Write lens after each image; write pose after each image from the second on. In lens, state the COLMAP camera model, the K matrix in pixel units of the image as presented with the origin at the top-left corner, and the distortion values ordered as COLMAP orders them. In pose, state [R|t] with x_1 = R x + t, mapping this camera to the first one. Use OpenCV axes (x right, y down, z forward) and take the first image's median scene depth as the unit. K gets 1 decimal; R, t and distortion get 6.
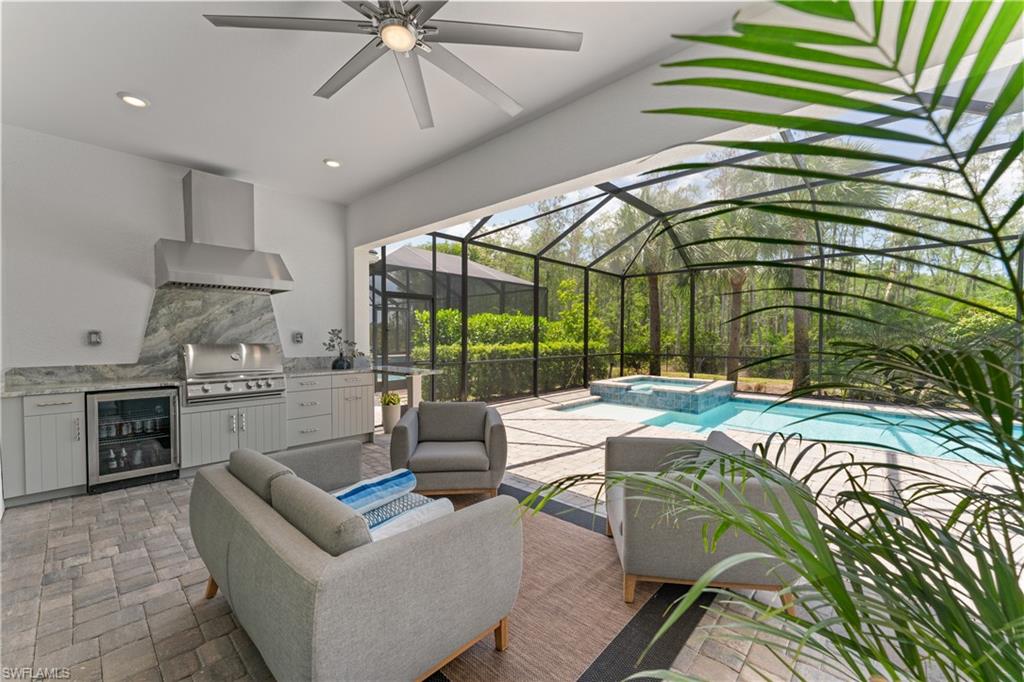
lens RADIAL K [[406.8, 0, 509.1], [0, 406.8, 346.6], [0, 0, 1]] dist [0.001297, 0.000536]
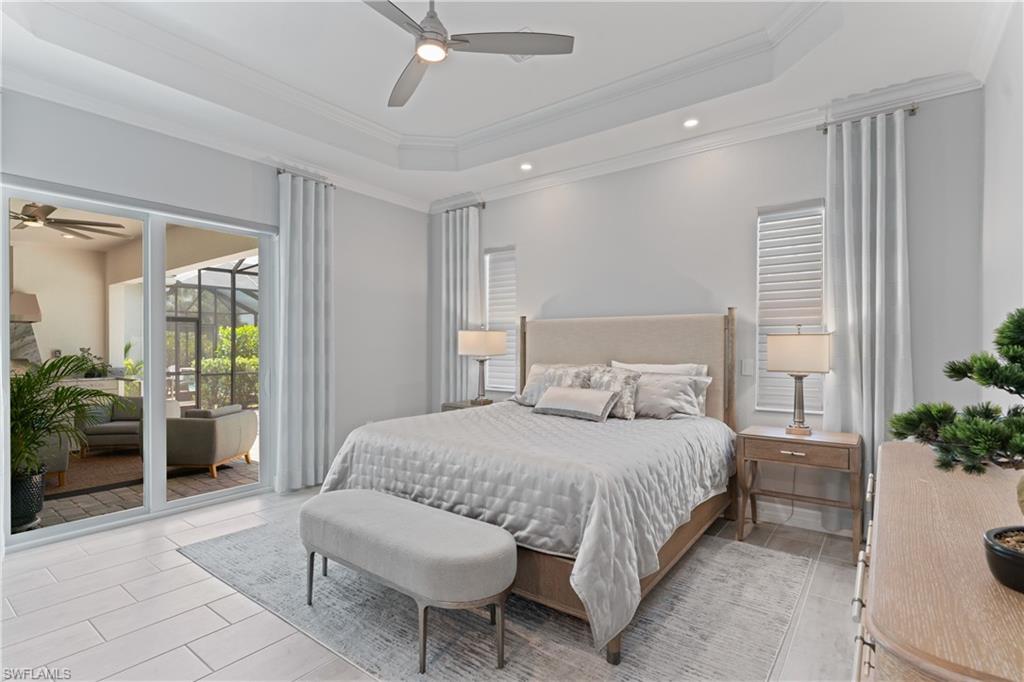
lens RADIAL K [[490.7, 0, 508.7], [0, 490.7, 343.5], [0, 0, 1]] dist [0.005955, 0.000283]
pose [[0.996630, -0.001197, 0.082014, 1.015176], [0.003444, 0.999623, -0.027251, -0.008758], [-0.081950, 0.027442, 0.996259, -0.902161]]
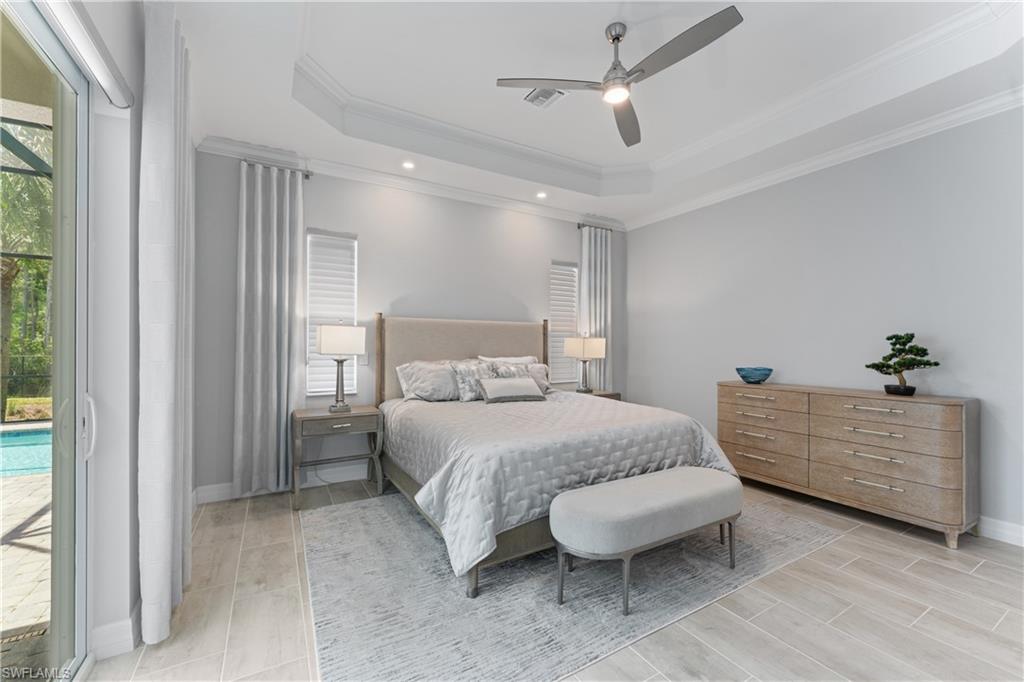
lens RADIAL K [[406.8, 0, 508.2], [0, 406.8, 344.3], [0, 0, 1]] dist [0.001297, 0.000536]
pose [[0.314573, -0.003017, 0.949229, 0.352322], [0.020630, 0.999780, -0.003659, -0.023088], [-0.949009, 0.020733, 0.314566, -0.320202]]
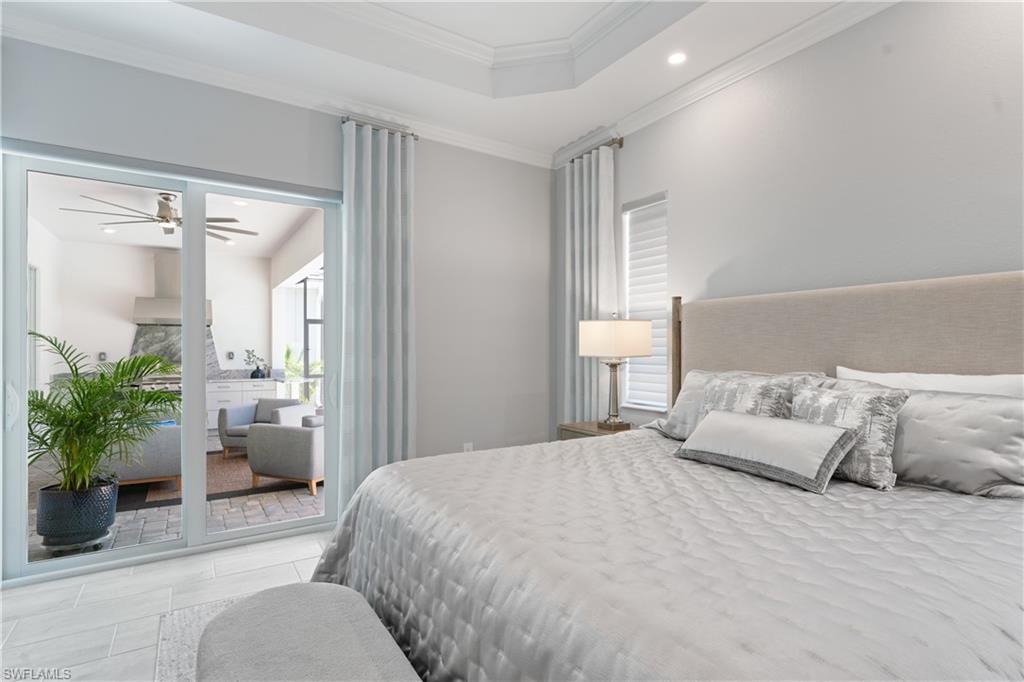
lens RADIAL K [[511.5, 0, 510.4], [0, 511.5, 343.8], [0, 0, 1]] dist [0.002749, 0.000626]
pose [[0.964181, -0.006820, -0.265159, 1.106379], [-0.002400, 0.999404, -0.034432, -0.004797], [0.265236, 0.033835, 0.963590, -0.571038]]
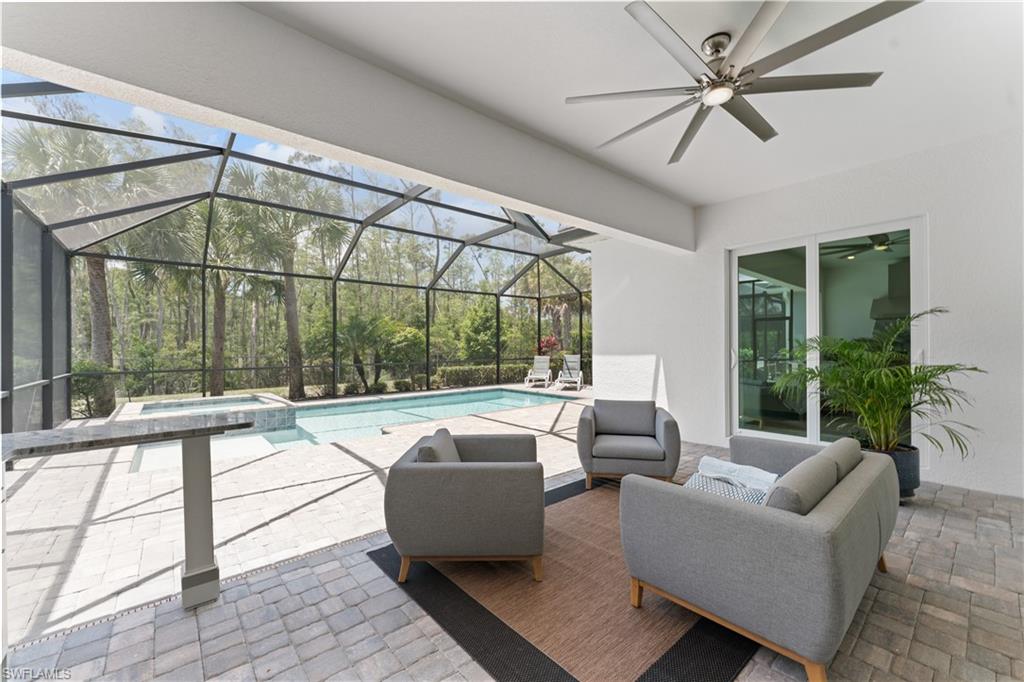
lens RADIAL K [[406.8, 0, 517.7], [0, 406.8, 346.4], [0, 0, 1]] dist [0.001297, 0.000536]
pose [[0.100189, -0.004640, 0.994958, -0.909062], [0.033671, 0.999432, 0.001271, -0.012058], [-0.994399, 0.033374, 0.100288, 0.848775]]
